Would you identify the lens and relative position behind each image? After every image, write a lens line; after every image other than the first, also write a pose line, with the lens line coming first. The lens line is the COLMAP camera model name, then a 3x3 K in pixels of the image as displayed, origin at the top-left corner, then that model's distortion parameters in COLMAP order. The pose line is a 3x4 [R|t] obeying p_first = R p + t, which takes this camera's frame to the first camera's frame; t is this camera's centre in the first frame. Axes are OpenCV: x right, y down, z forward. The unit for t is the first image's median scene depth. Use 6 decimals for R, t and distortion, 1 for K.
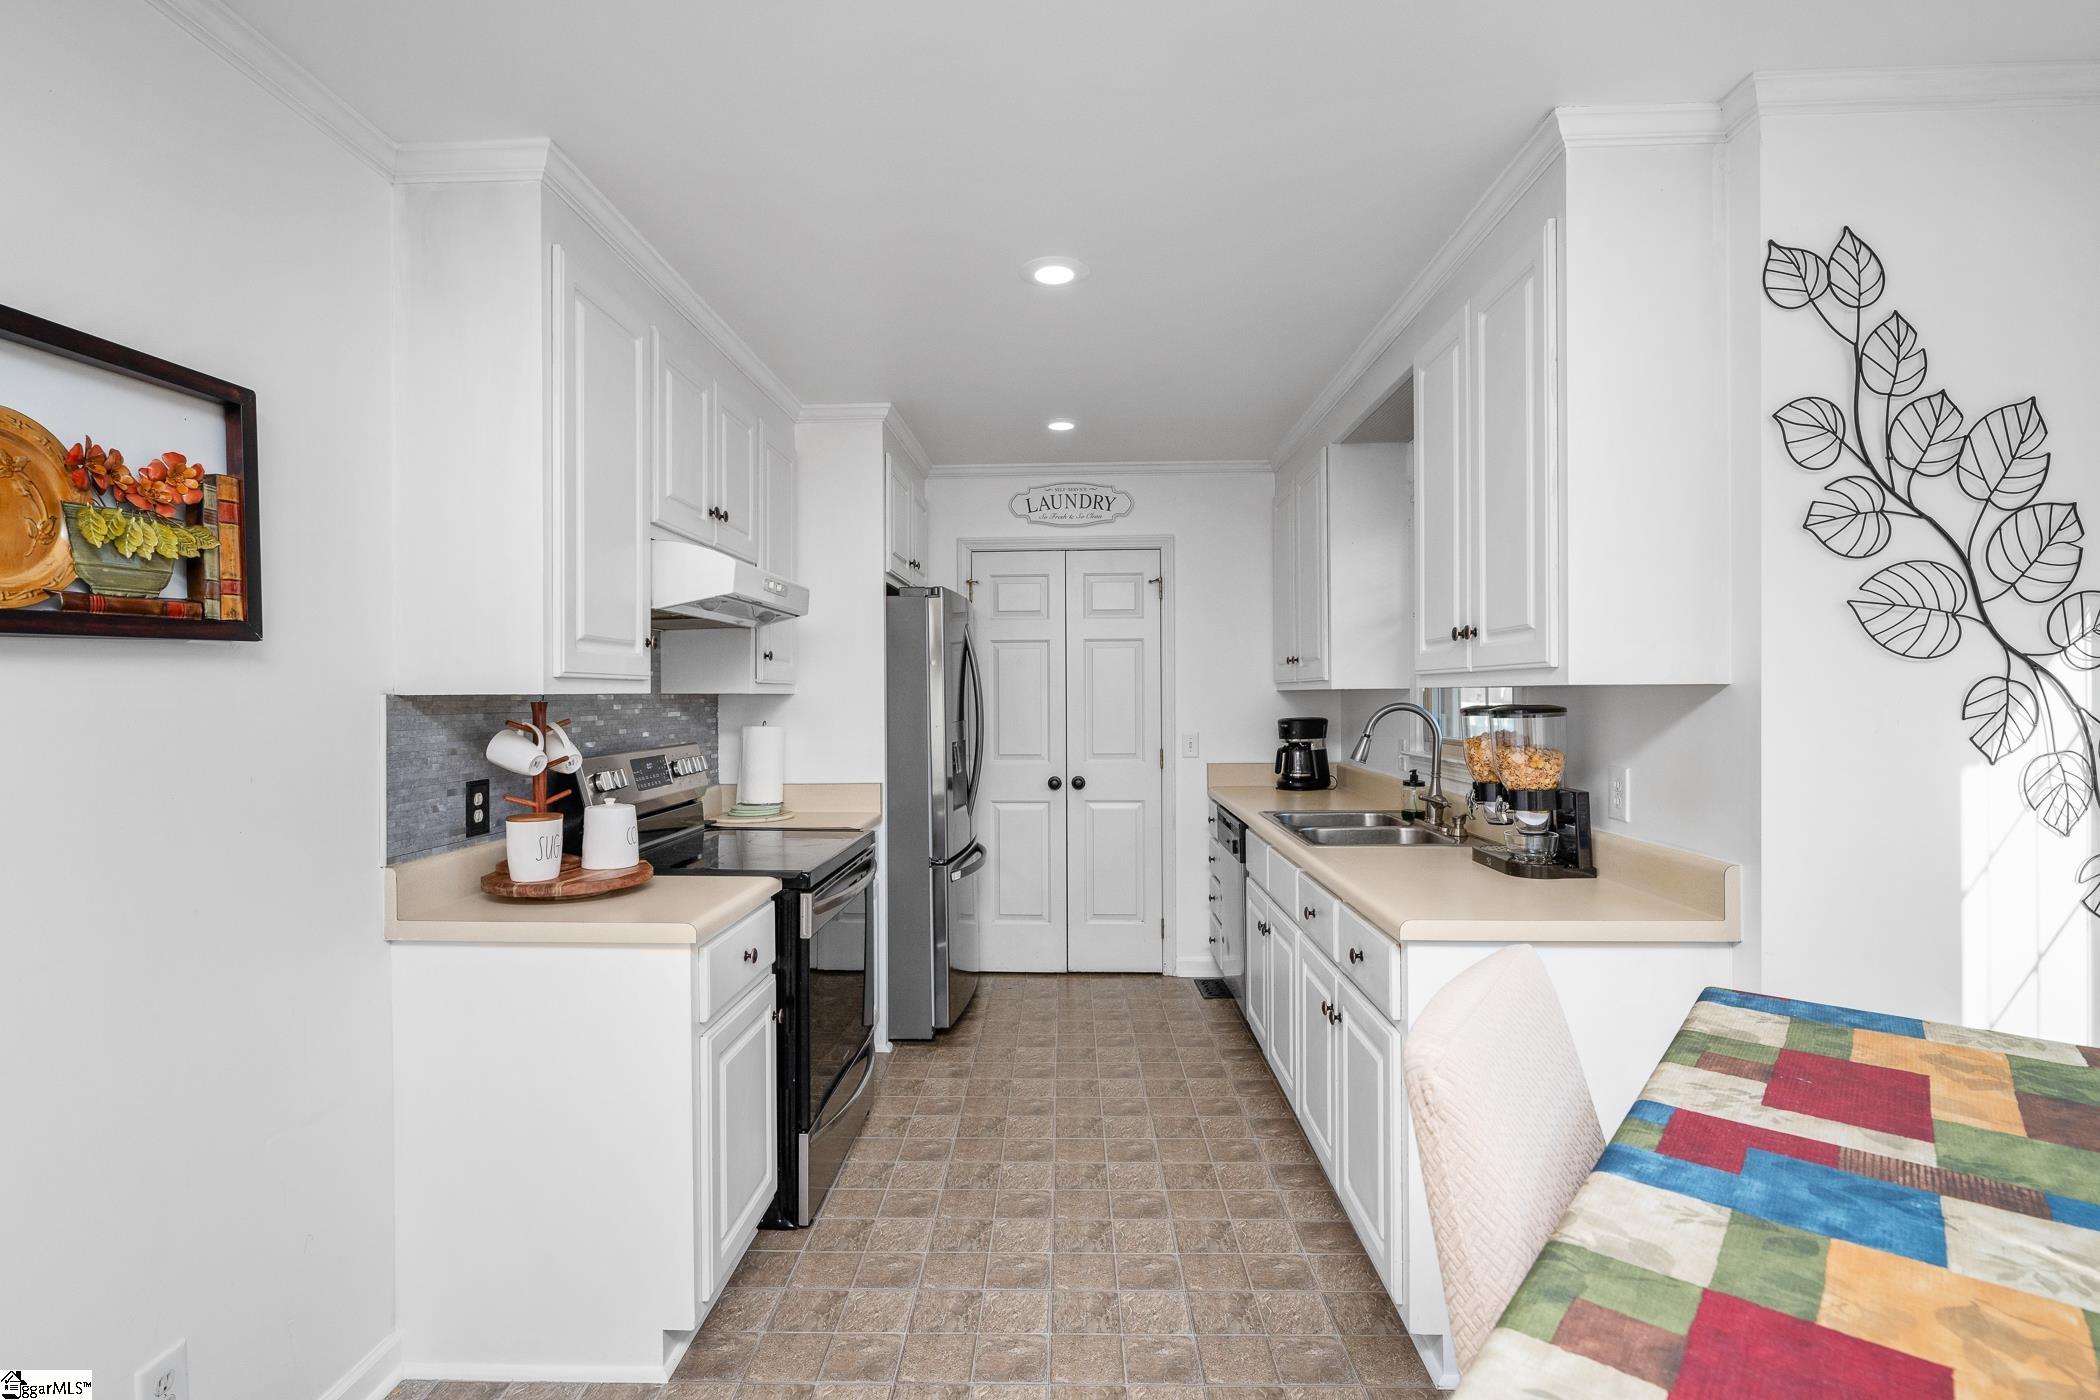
lens RADIAL K [[1000.8, 0, 1050.0], [0, 1000.8, 700.0], [0, 0, 1]] dist [-0.003790, -0.000694]
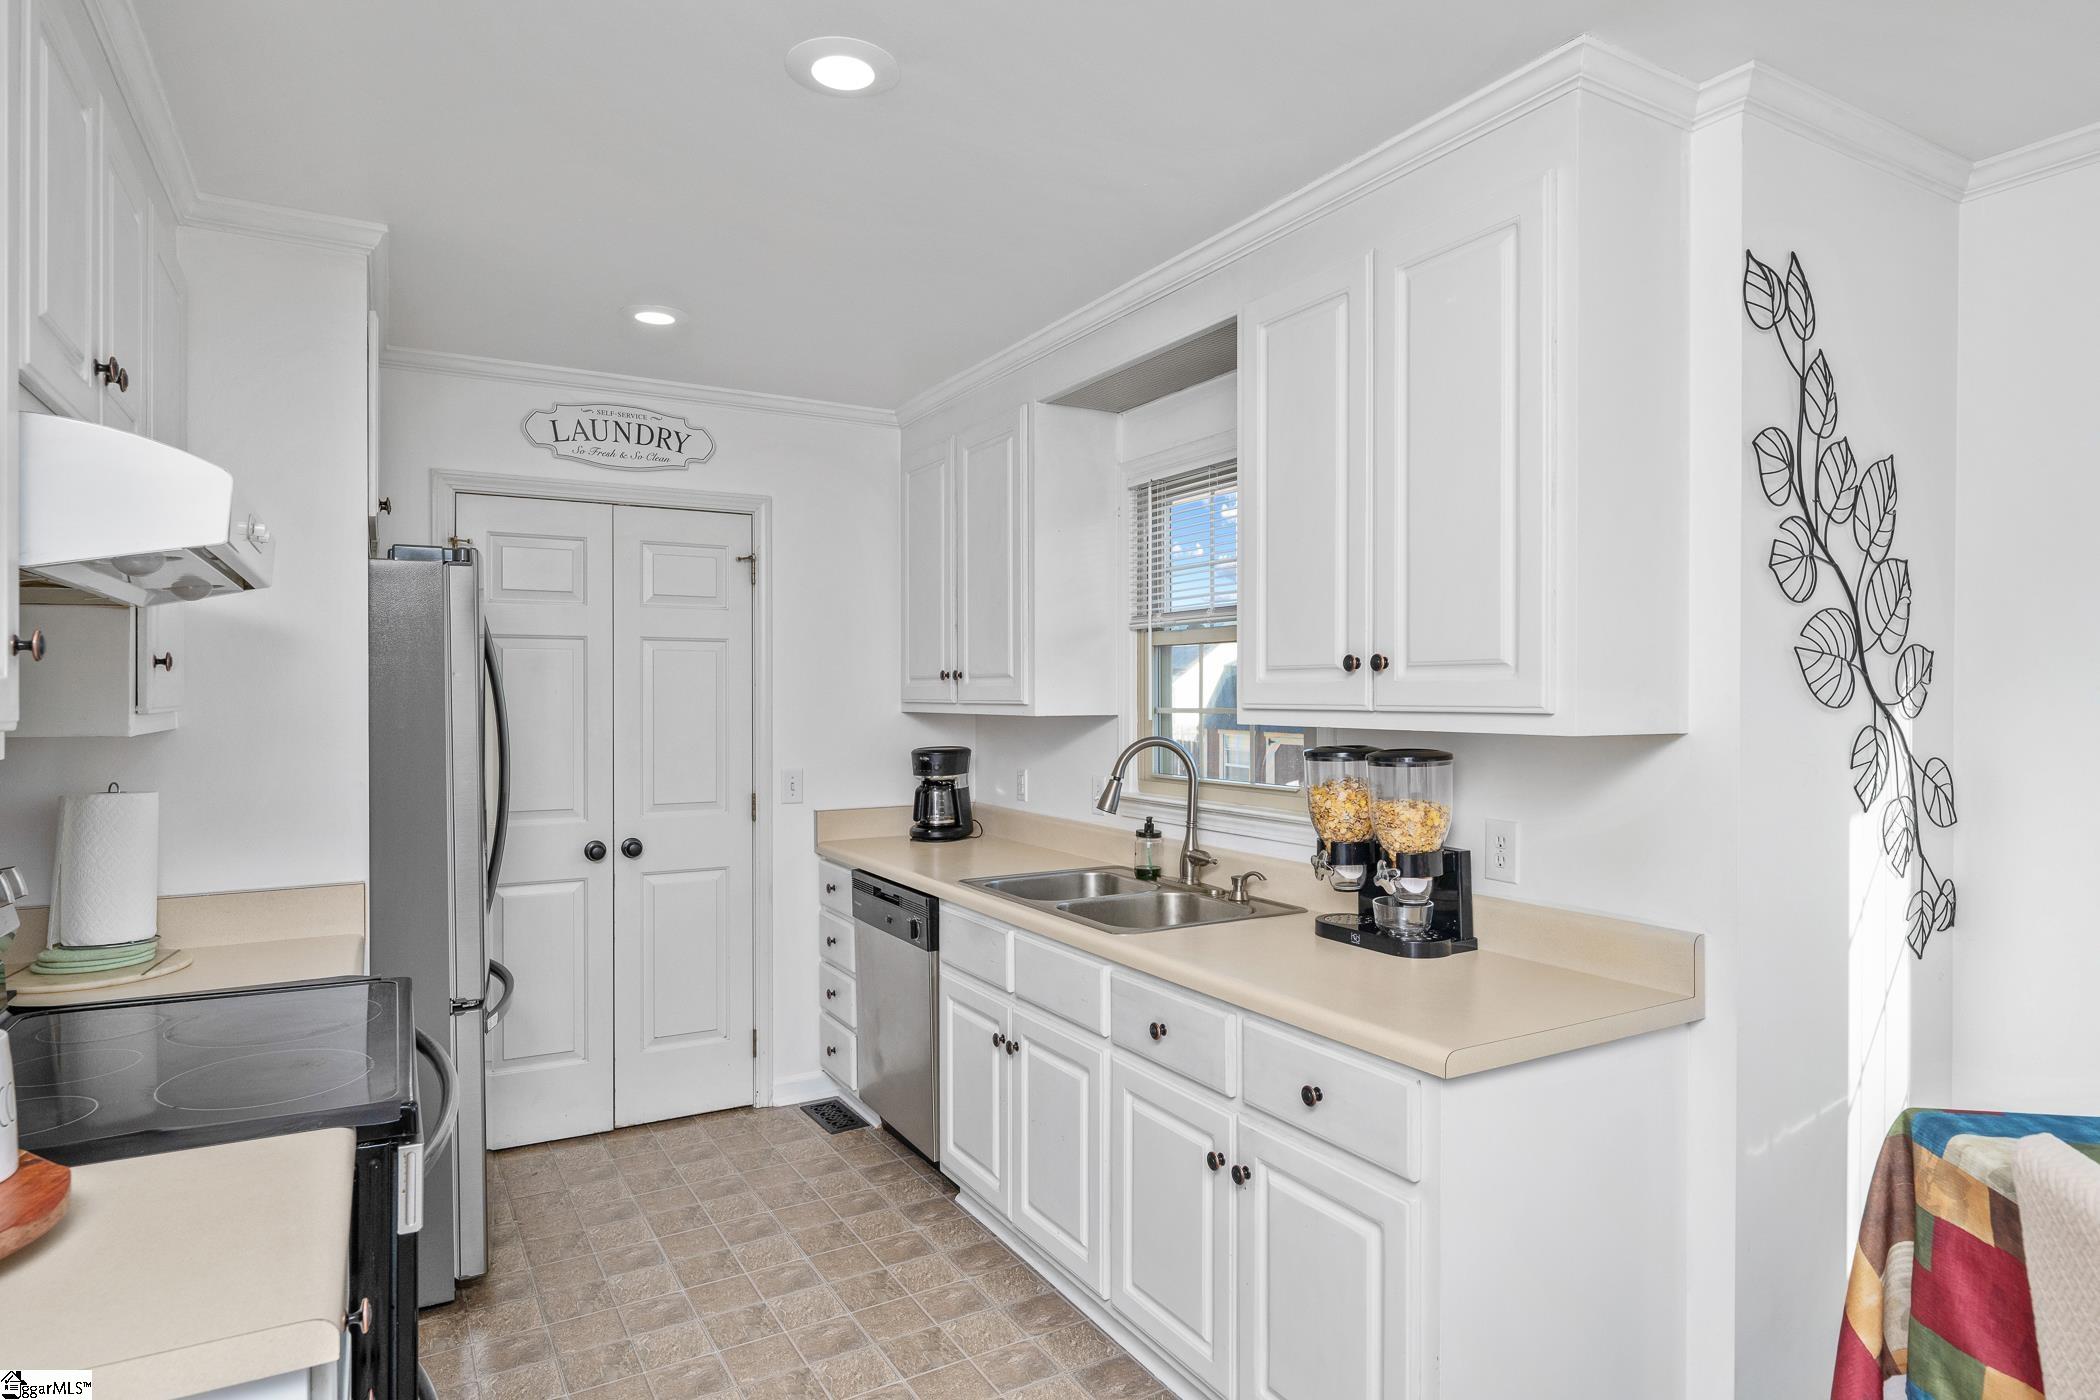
lens RADIAL K [[1167.1, 0, 1050.0], [0, 1167.1, 700.0], [0, 0, 1]] dist [-0.012466, 0.001816]
pose [[0.843270, 0.002669, 0.537483, -0.191277], [-0.003296, 0.999995, 0.000205, -0.022775], [-0.537480, -0.001945, 0.843275, 0.219195]]
